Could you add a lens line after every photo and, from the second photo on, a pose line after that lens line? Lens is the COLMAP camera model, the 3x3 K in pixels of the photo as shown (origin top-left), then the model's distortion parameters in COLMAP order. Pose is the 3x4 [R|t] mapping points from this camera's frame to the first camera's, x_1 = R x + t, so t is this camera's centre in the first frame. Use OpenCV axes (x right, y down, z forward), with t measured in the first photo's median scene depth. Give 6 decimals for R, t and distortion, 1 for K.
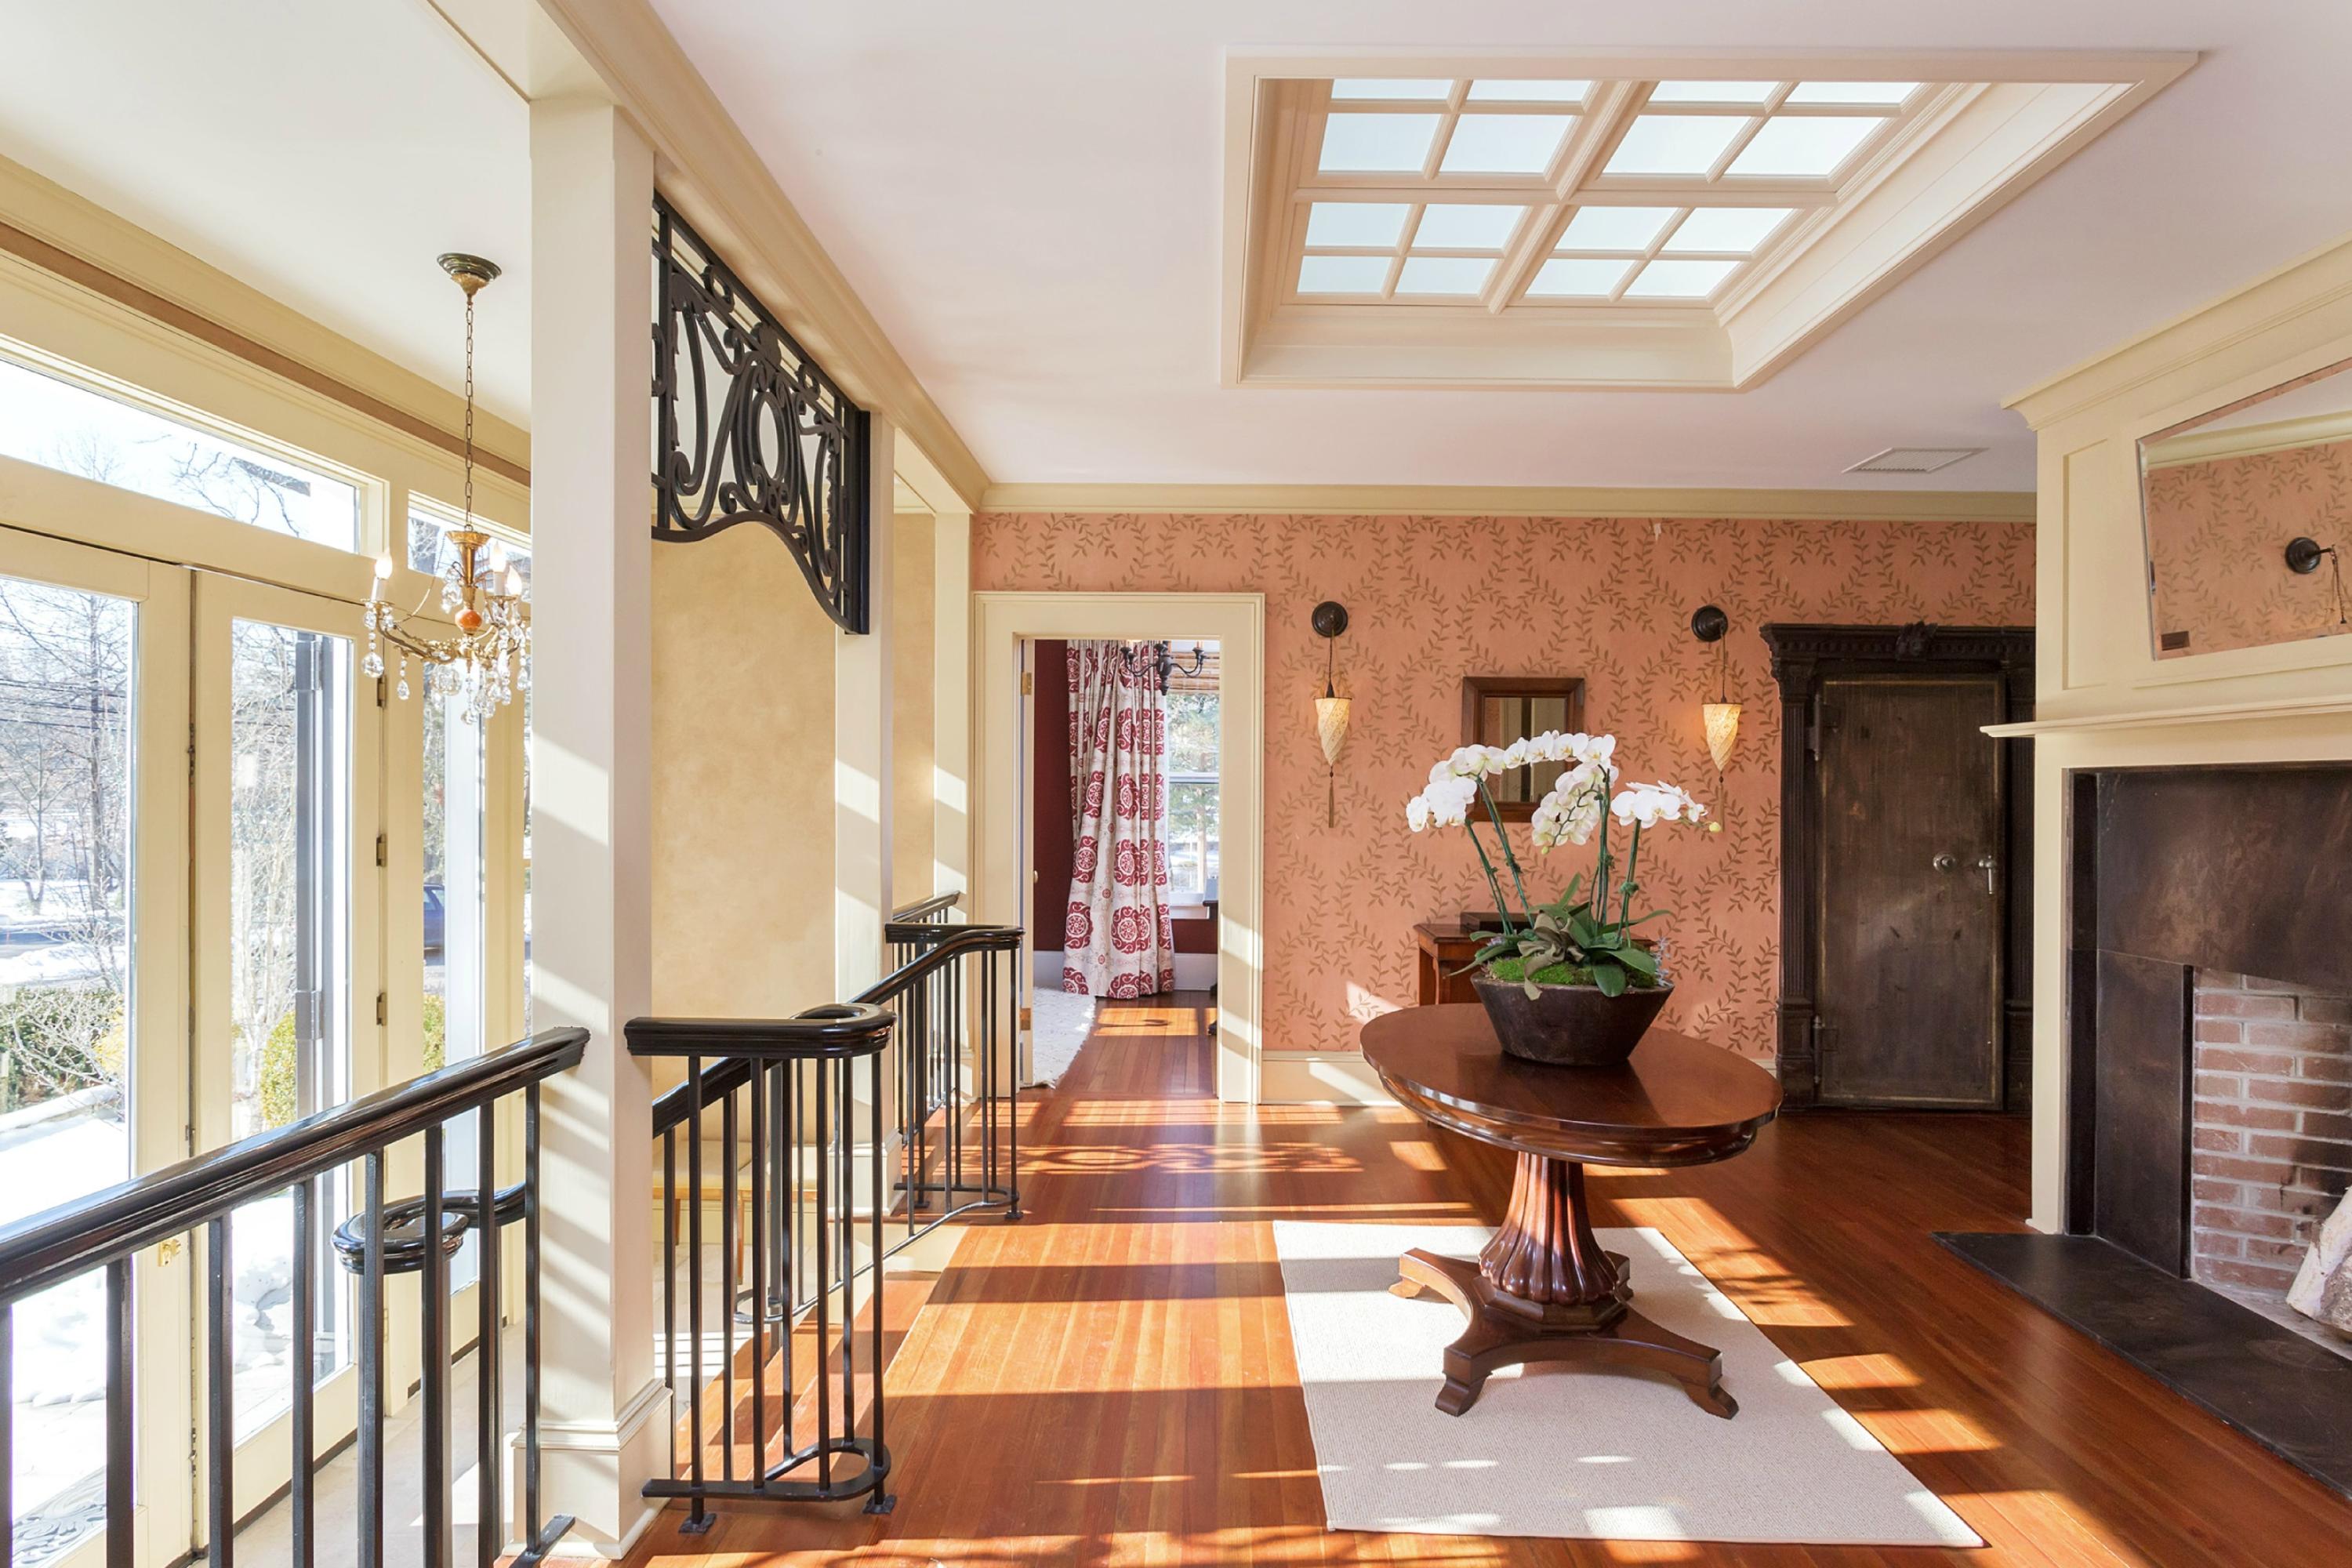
lens RADIAL K [[1124.6, 0, 1176.7], [0, 1124.6, 783.7], [0, 0, 1]] dist [-0.027861, 0.002741]
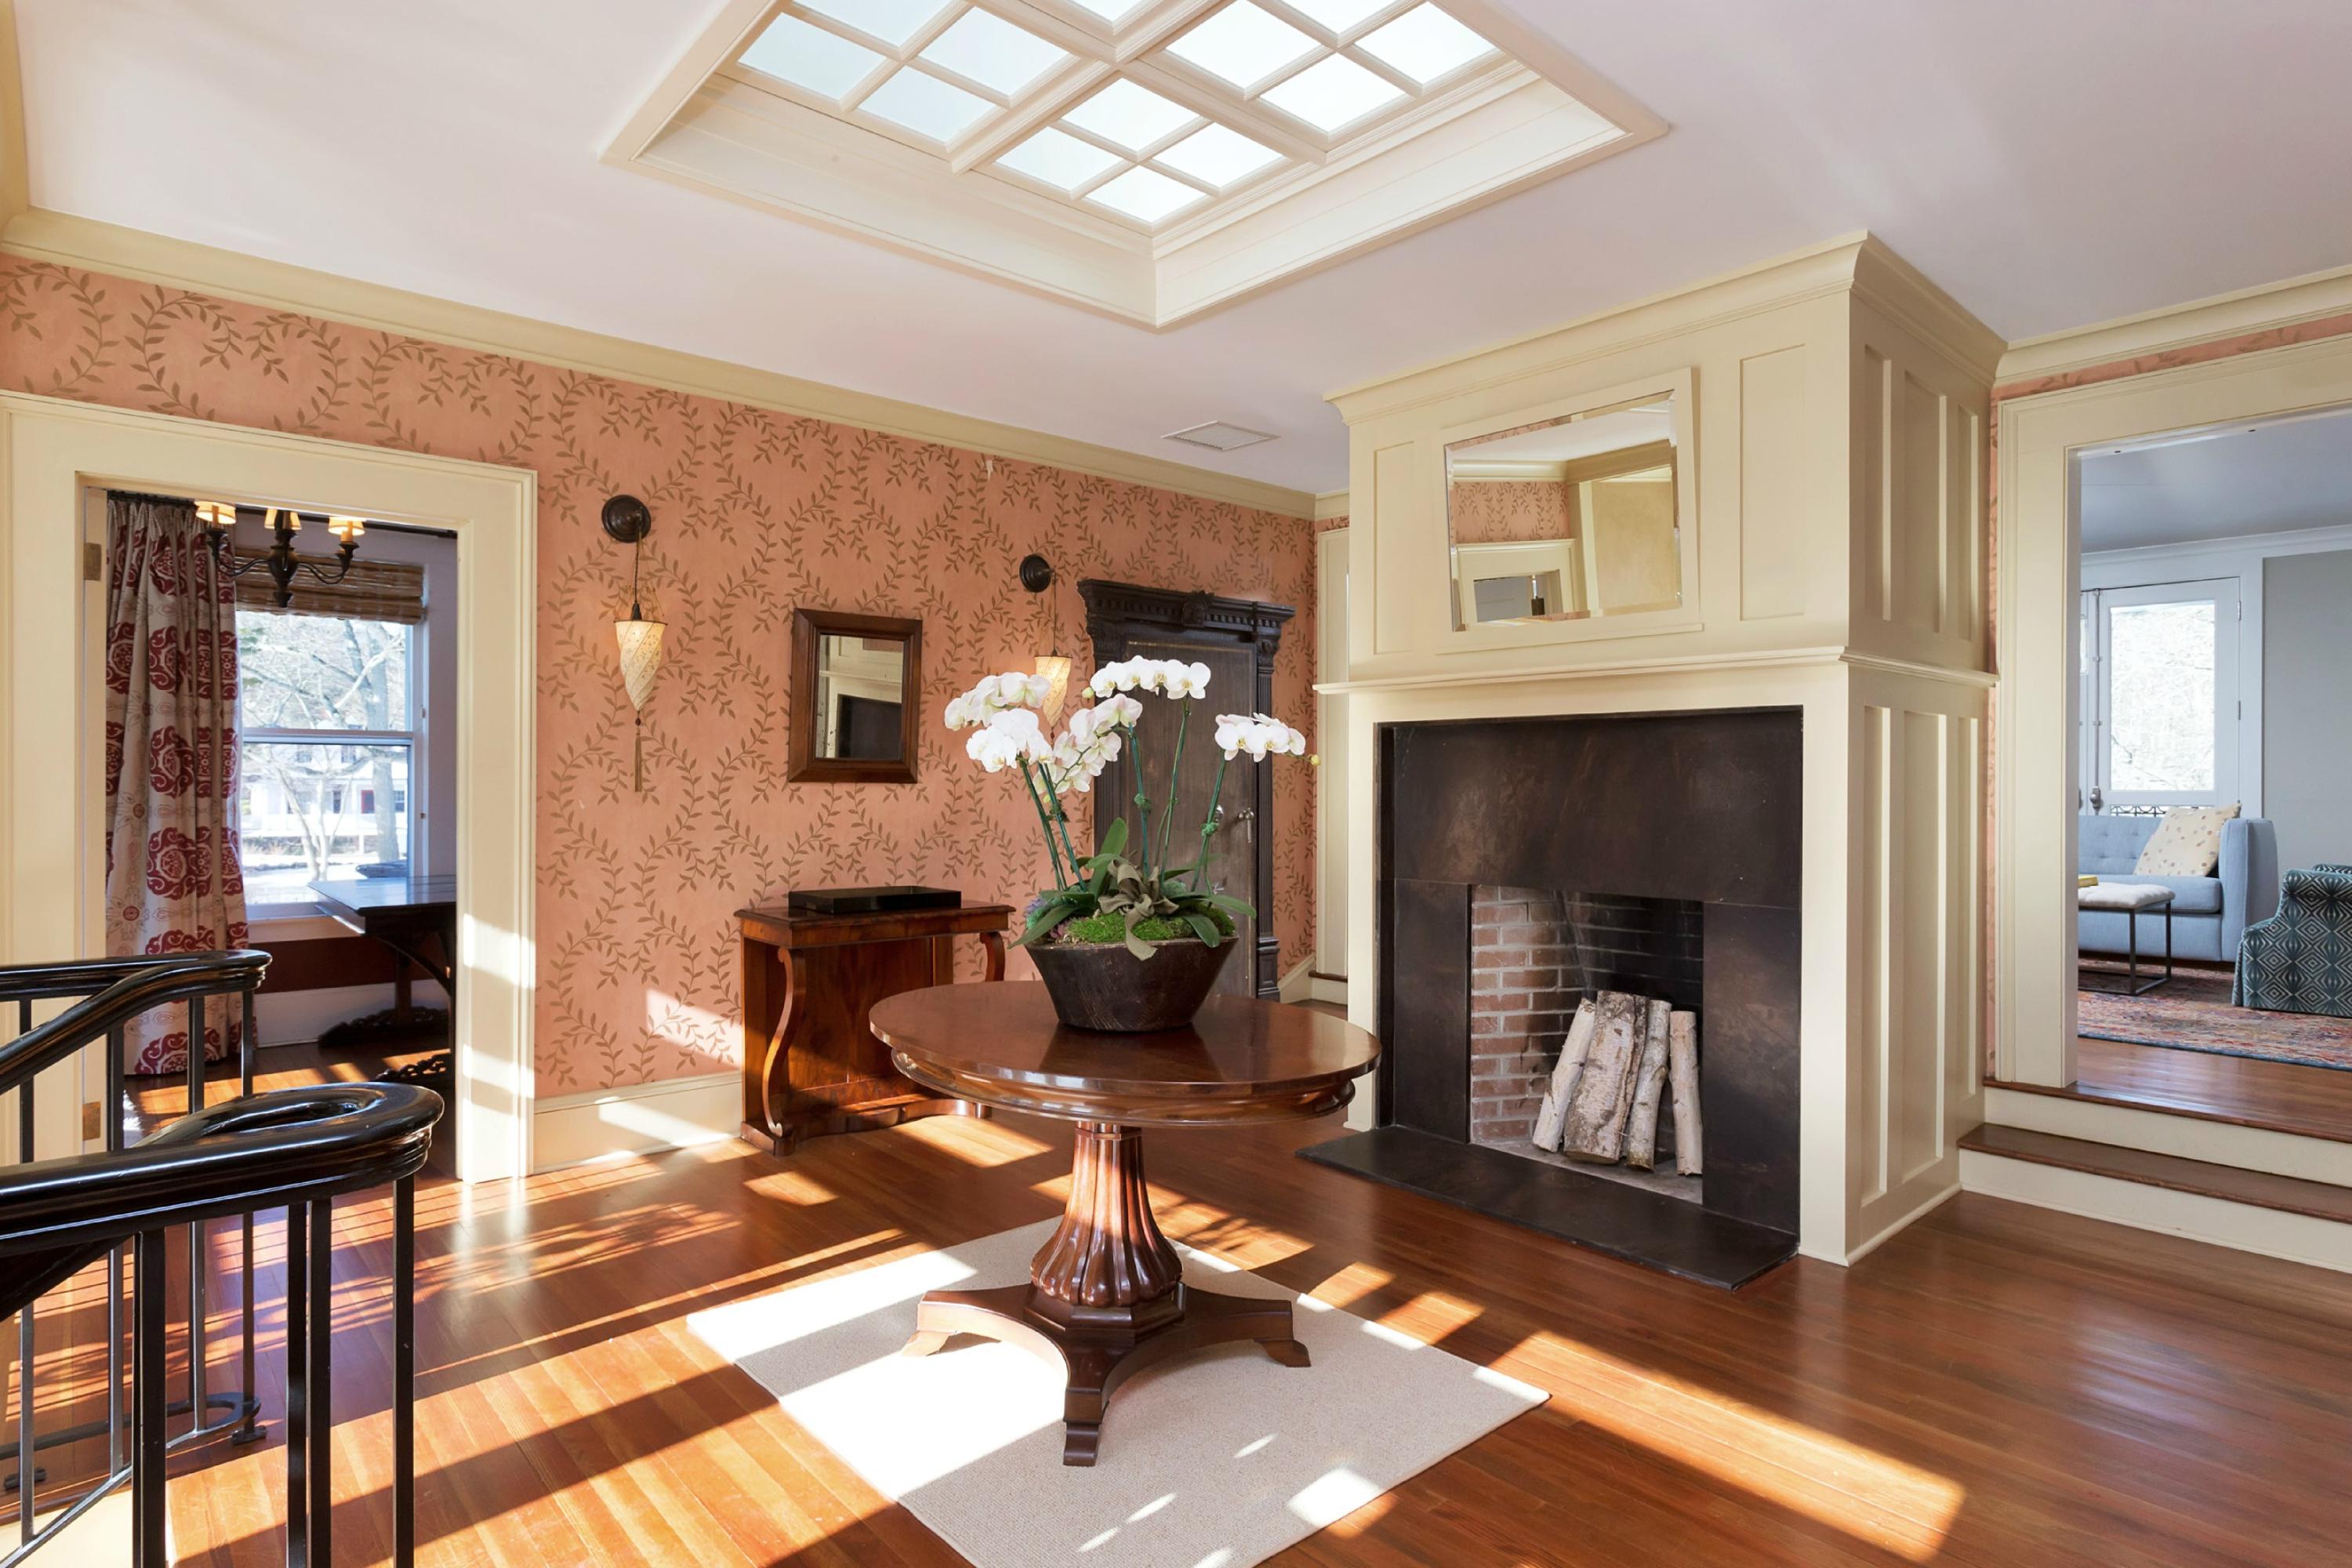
lens RADIAL K [[1248.1, 0, 1178.5], [0, 1248.1, 770.2], [0, 0, 1]] dist [-0.015623, 0.005574]
pose [[0.737990, -0.004989, 0.674794, -0.219819], [0.000145, 0.999974, 0.007235, 0.025291], [-0.674812, -0.005241, 0.737971, 0.176086]]
